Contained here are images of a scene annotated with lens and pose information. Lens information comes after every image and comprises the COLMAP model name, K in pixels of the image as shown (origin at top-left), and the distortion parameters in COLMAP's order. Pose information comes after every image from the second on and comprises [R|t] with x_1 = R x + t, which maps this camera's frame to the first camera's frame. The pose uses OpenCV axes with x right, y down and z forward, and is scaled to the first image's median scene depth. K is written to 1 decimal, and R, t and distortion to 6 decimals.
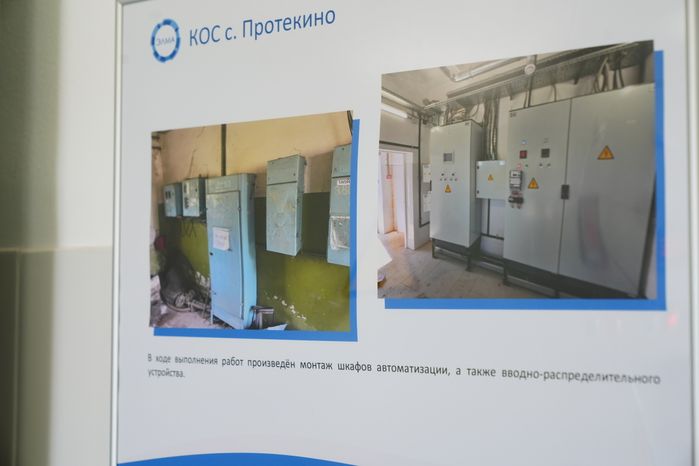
lens RADIAL K [[1424.3, 0, 349.5], [0, 1424.3, 233.0], [0, 0, 1]] dist [-0.064005, 0.028524]
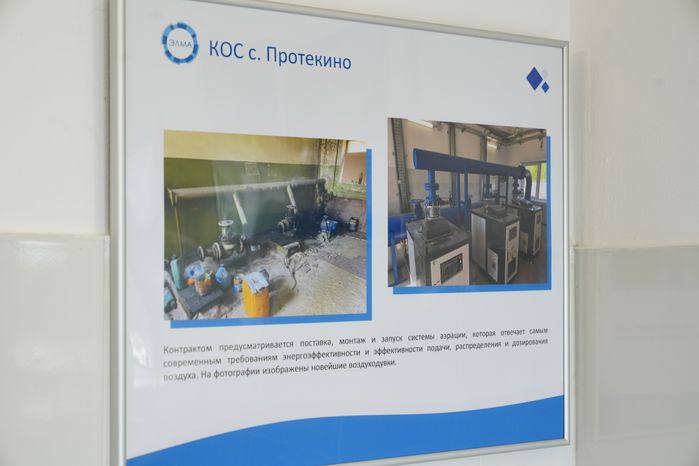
lens RADIAL K [[1424.3, 0, 349.5], [0, 1424.3, 233.0], [0, 0, 1]] dist [-0.064005, 0.028524]
pose [[0.204437, 0.021210, 0.978650, -1.154347], [-0.030834, 0.999409, -0.015219, 0.015431], [-0.978394, -0.027064, 0.204970, 0.685892]]
